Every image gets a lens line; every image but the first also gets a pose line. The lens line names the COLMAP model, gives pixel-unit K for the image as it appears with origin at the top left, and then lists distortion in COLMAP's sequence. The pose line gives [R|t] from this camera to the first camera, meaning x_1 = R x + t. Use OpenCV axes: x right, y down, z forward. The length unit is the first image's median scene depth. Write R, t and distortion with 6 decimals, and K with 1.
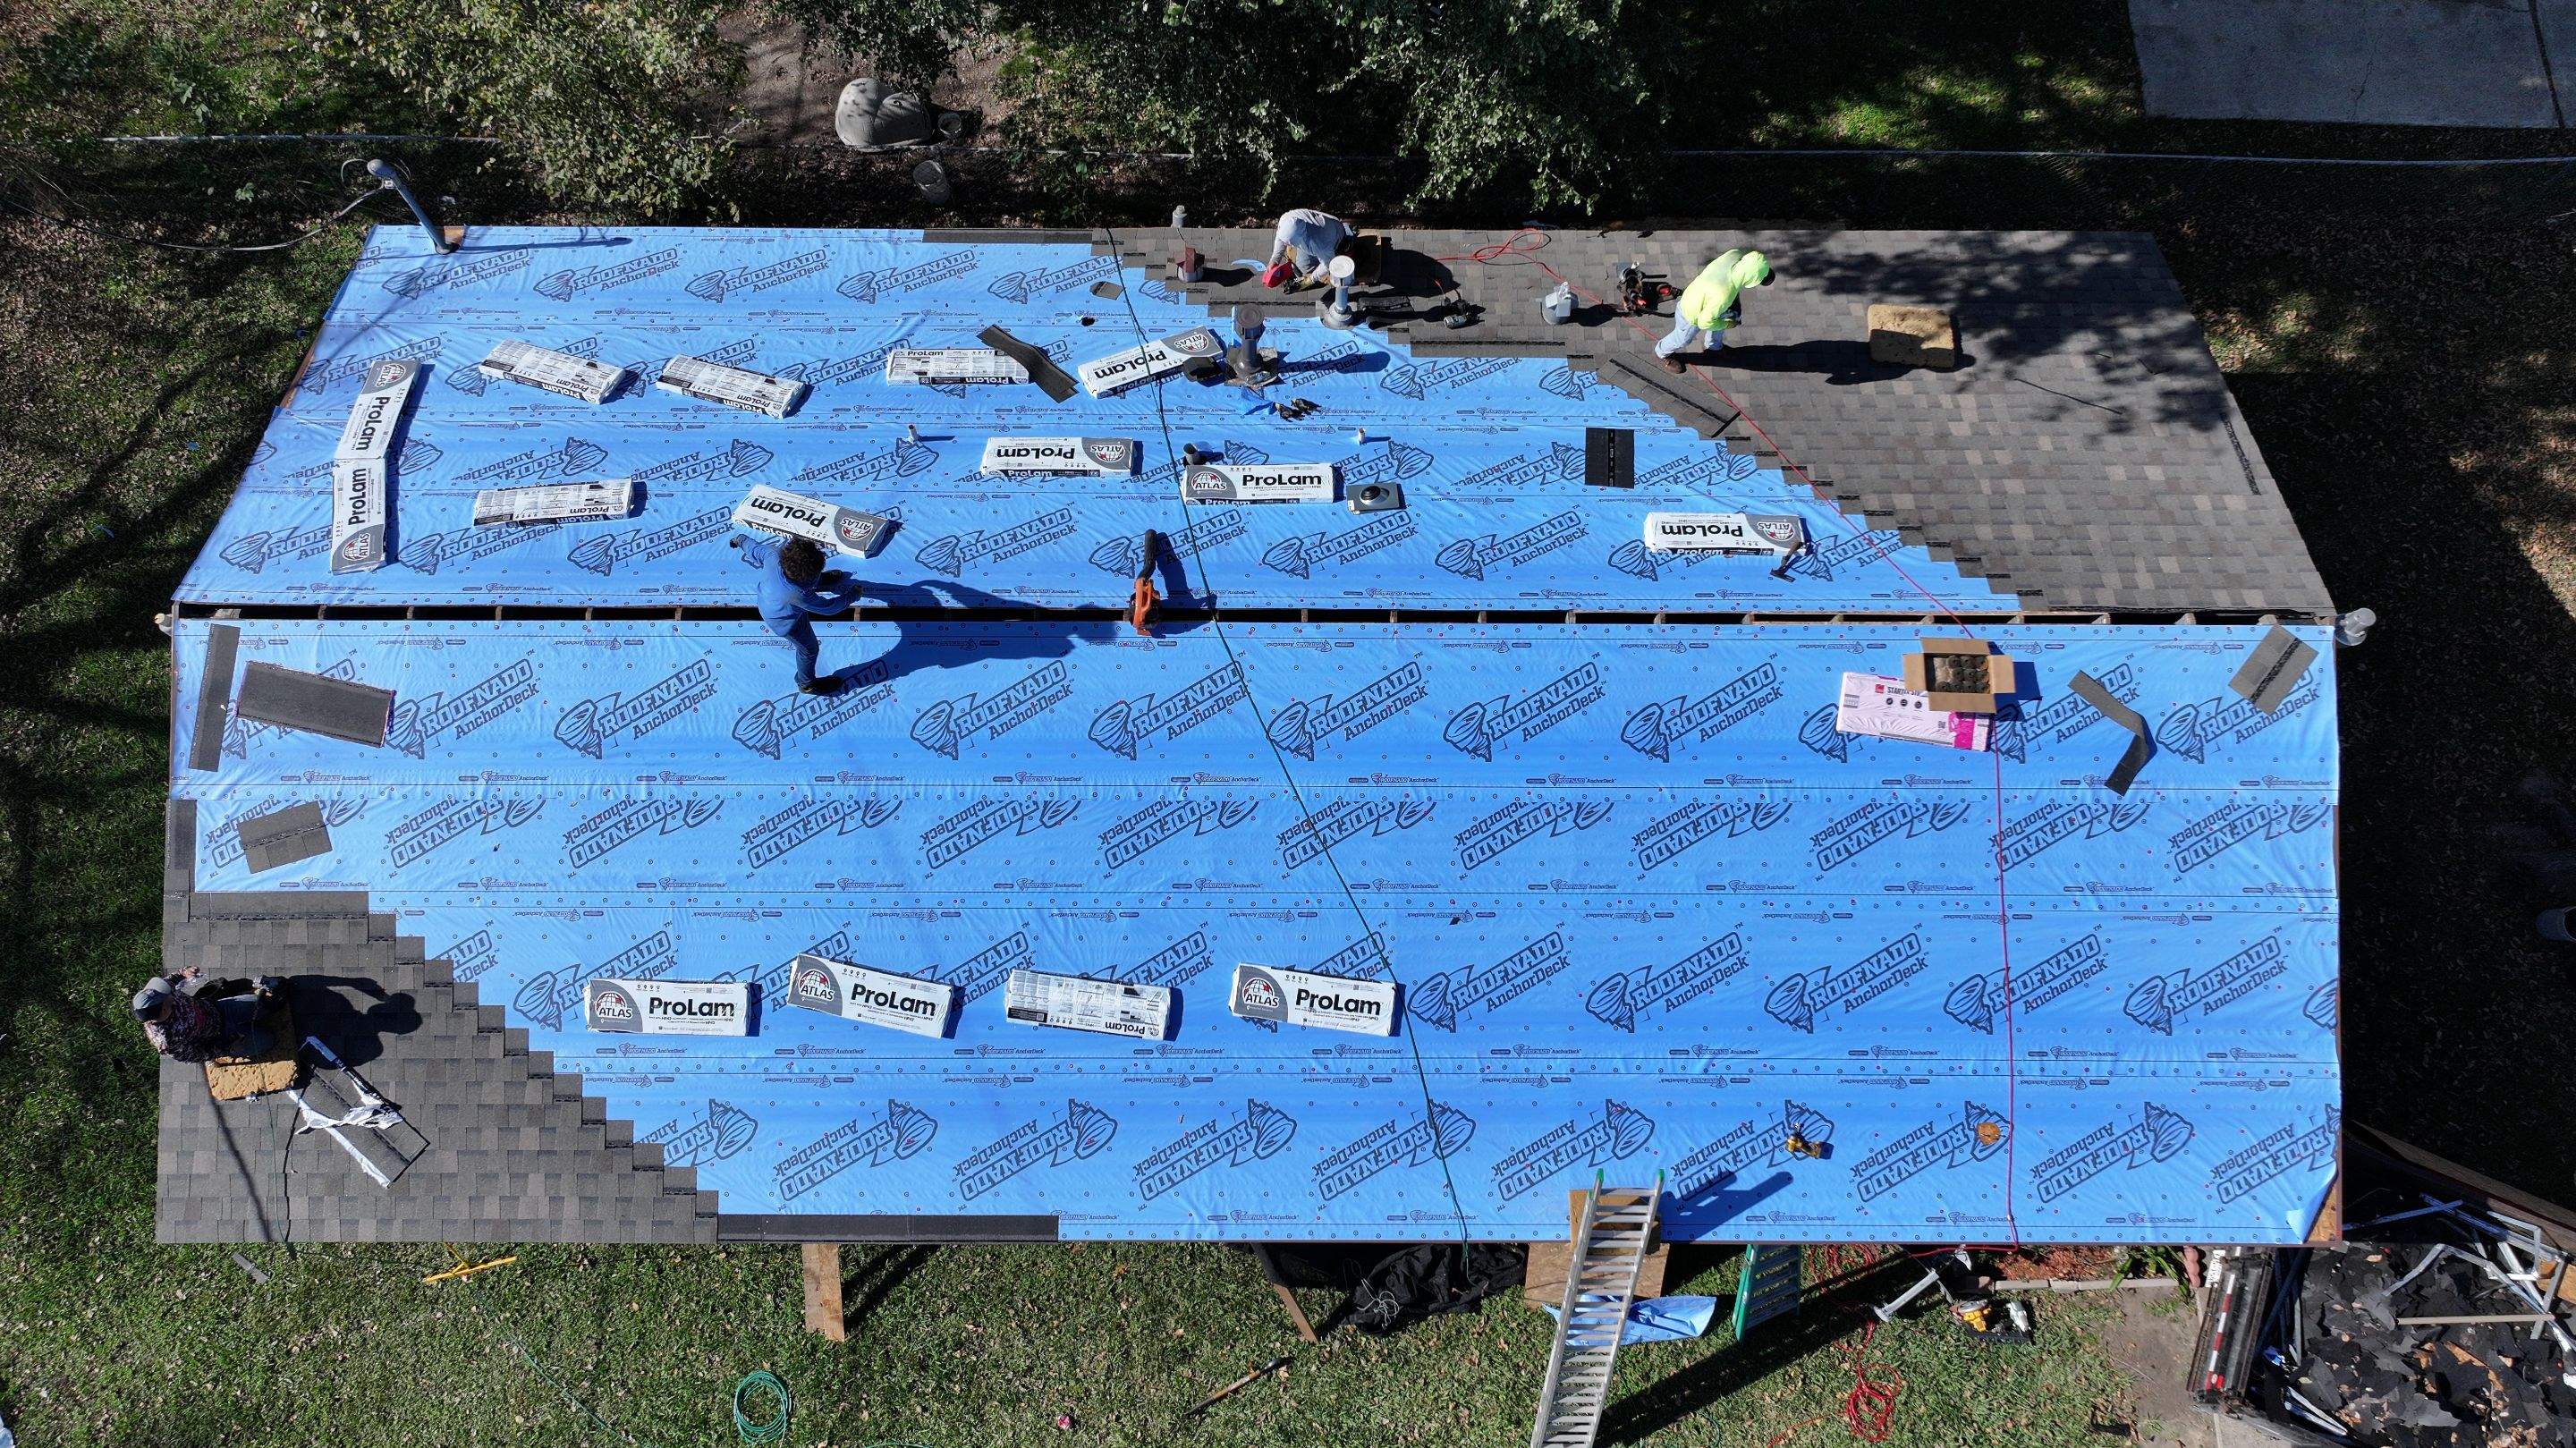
lens RADIAL K [[1827.7, 0, 1283.0], [0, 1827.7, 718.0], [0, 0, 1]] dist [0.001452, 0.016250]
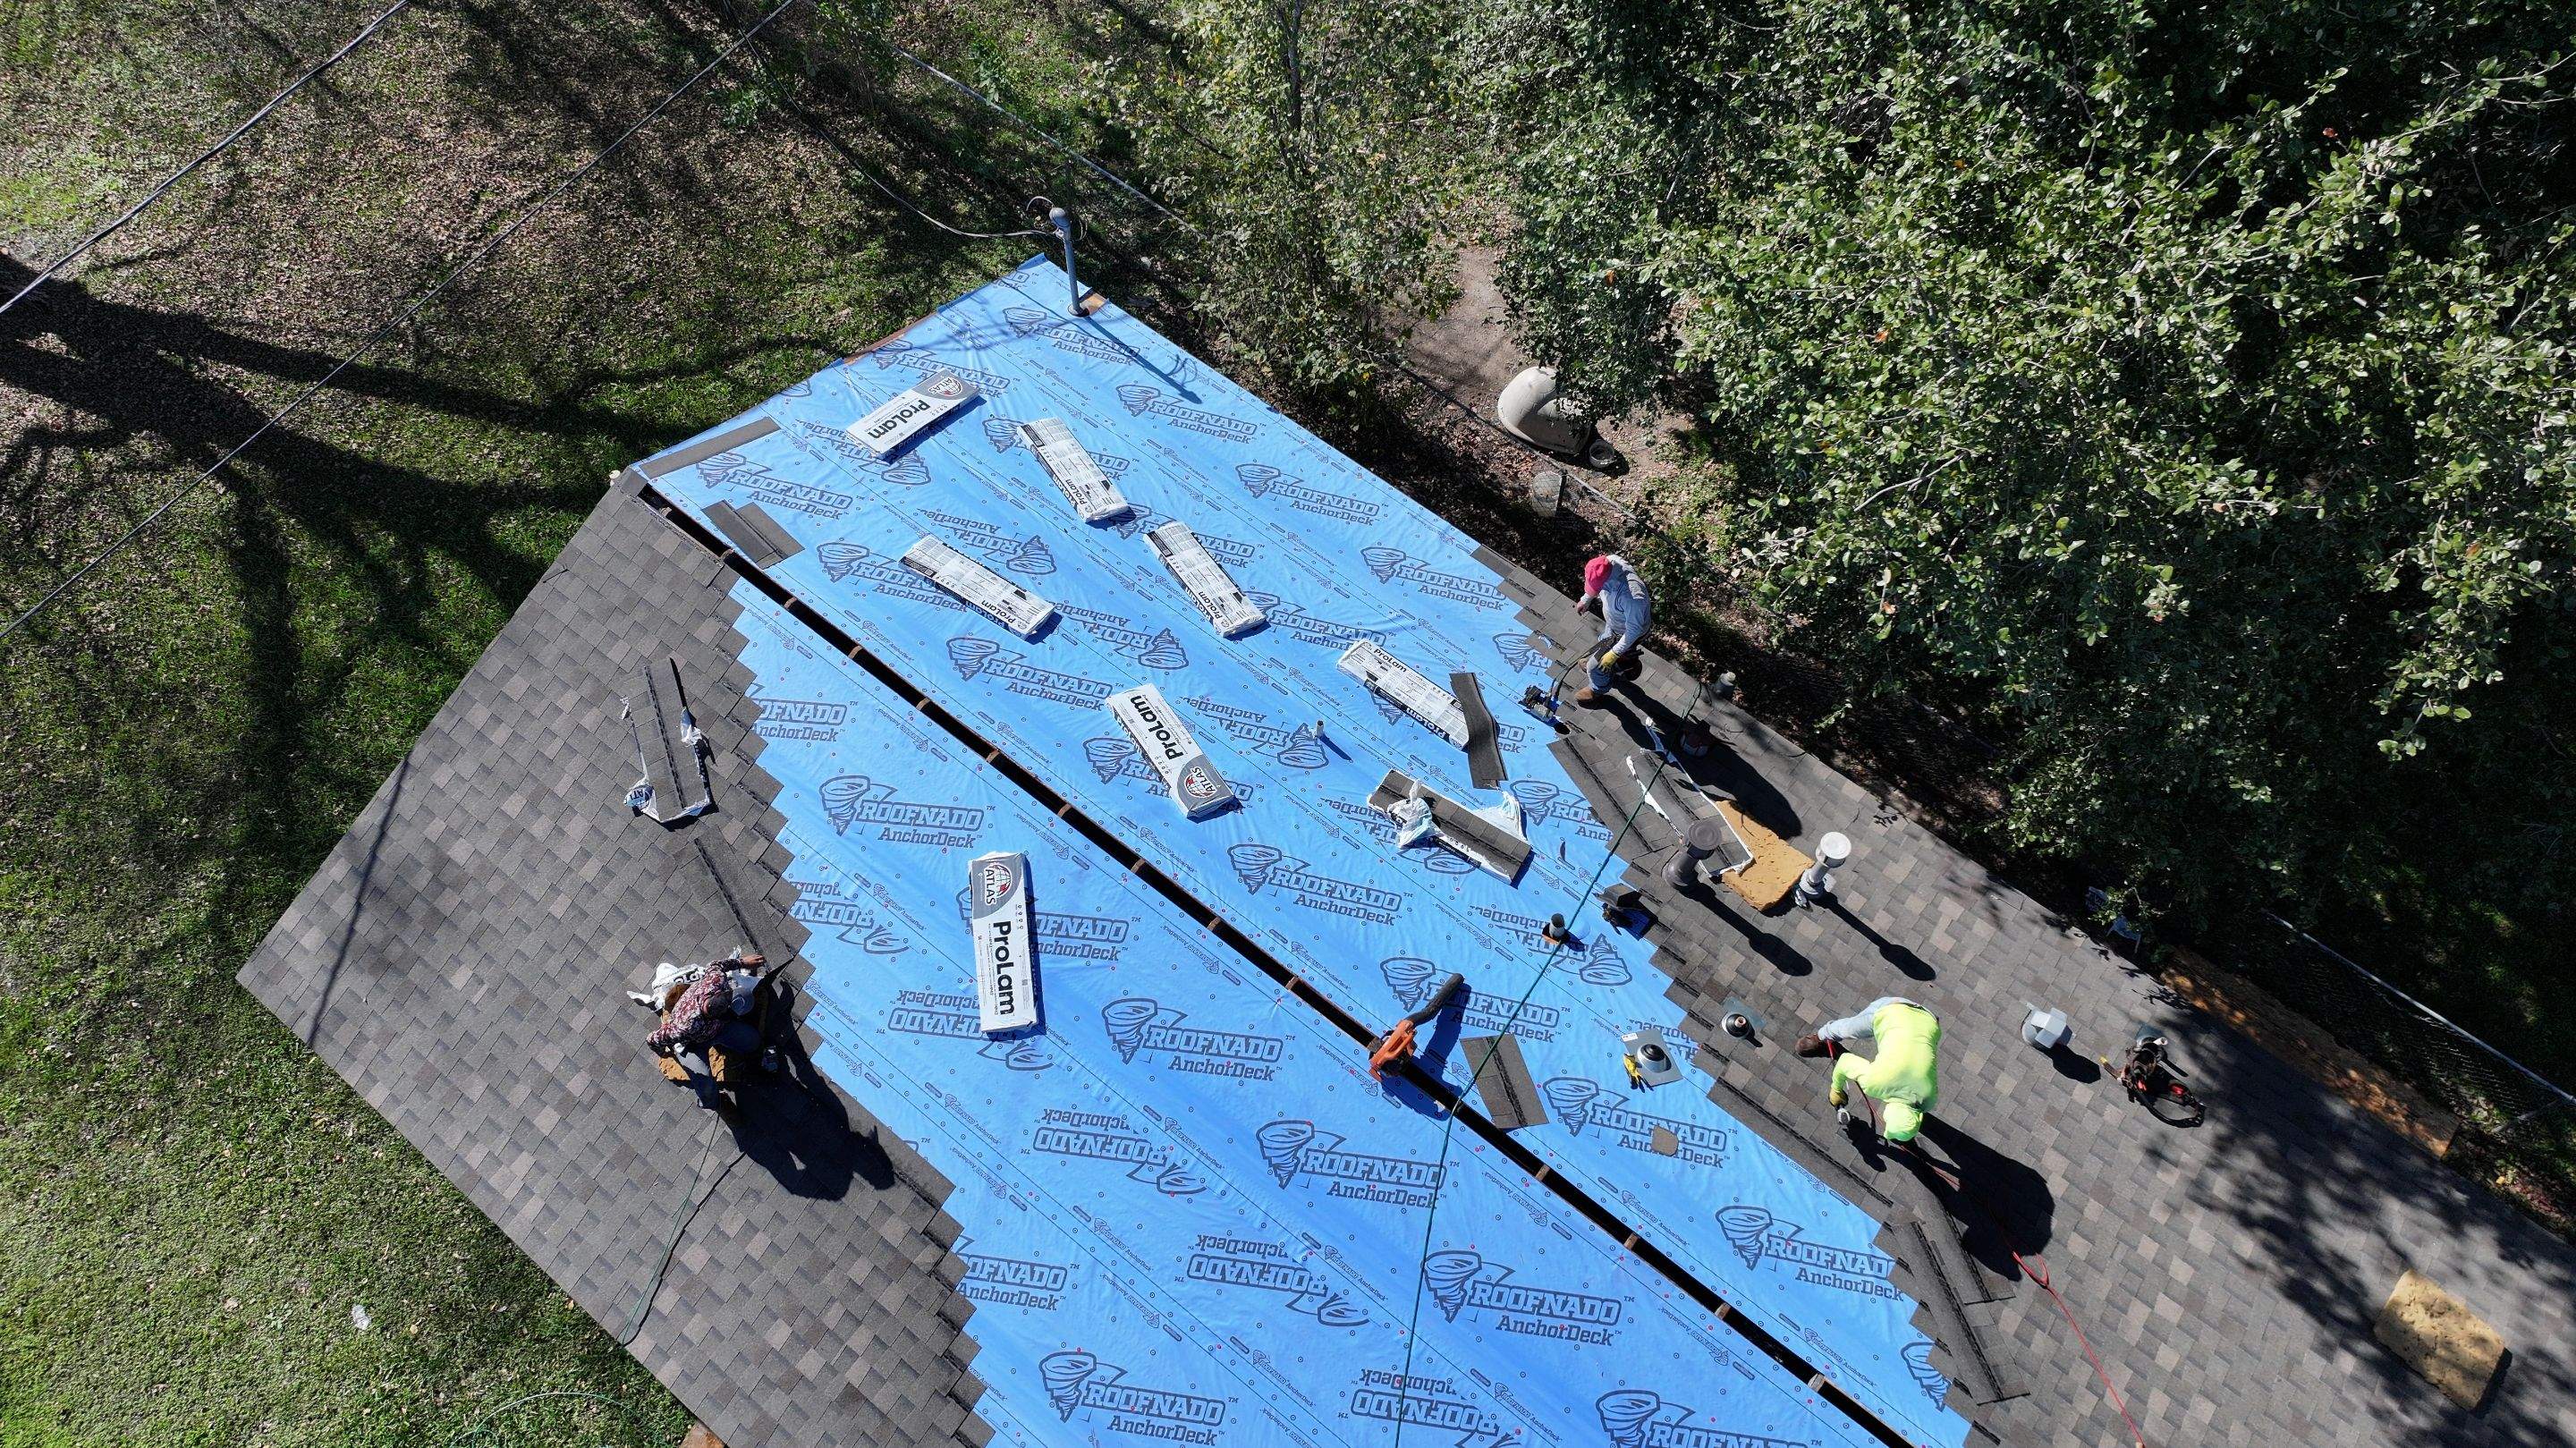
lens RADIAL K [[1827.7, 0, 1274.5], [0, 1827.7, 702.1], [0, 0, 1]] dist [0.001452, 0.016250]
pose [[0.786388, 0.550290, -0.280668, 0.031513], [-0.581751, 0.812530, -0.036895, -0.128446], [0.207748, 0.192292, 0.959096, 0.123777]]
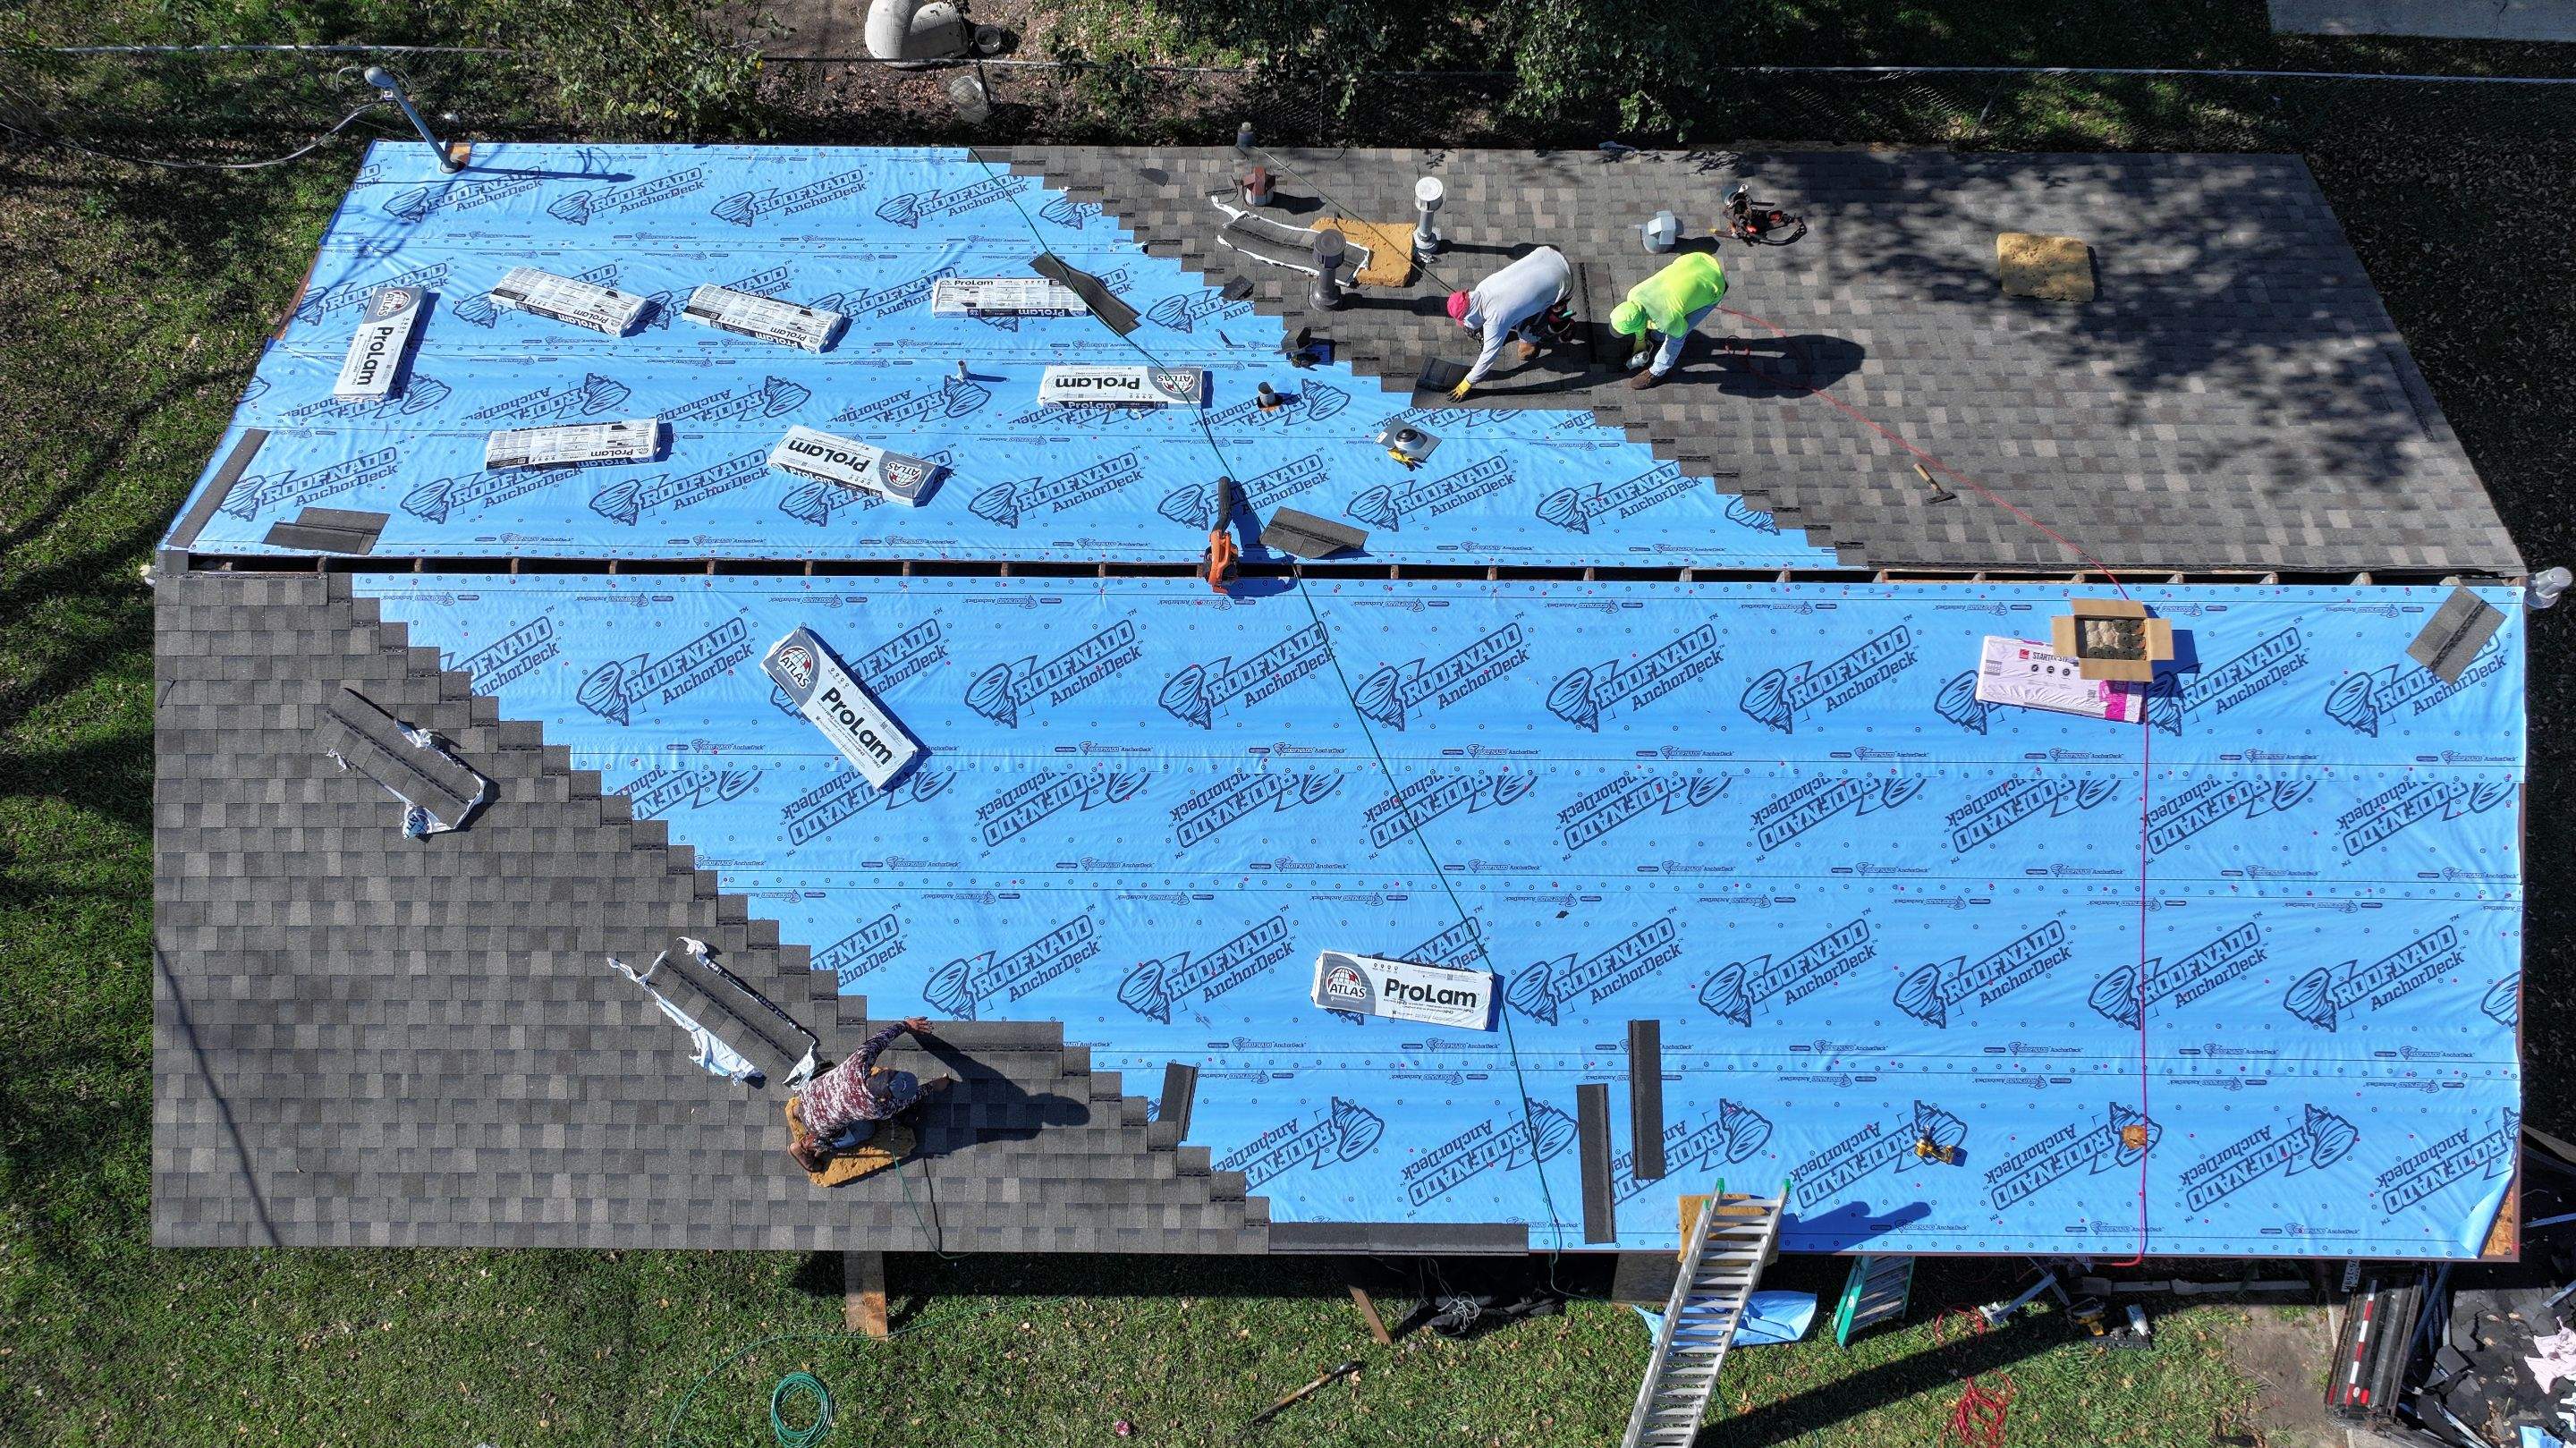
lens RADIAL K [[1827.7, 0, 1283.5], [0, 1827.7, 716.7], [0, 0, 1]] dist [0.001452, 0.016250]
pose [[0.999992, 0.003629, -0.001456, -0.042171], [-0.003581, 0.999488, 0.031803, -0.012388], [0.001571, -0.031798, 0.999493, 0.082589]]
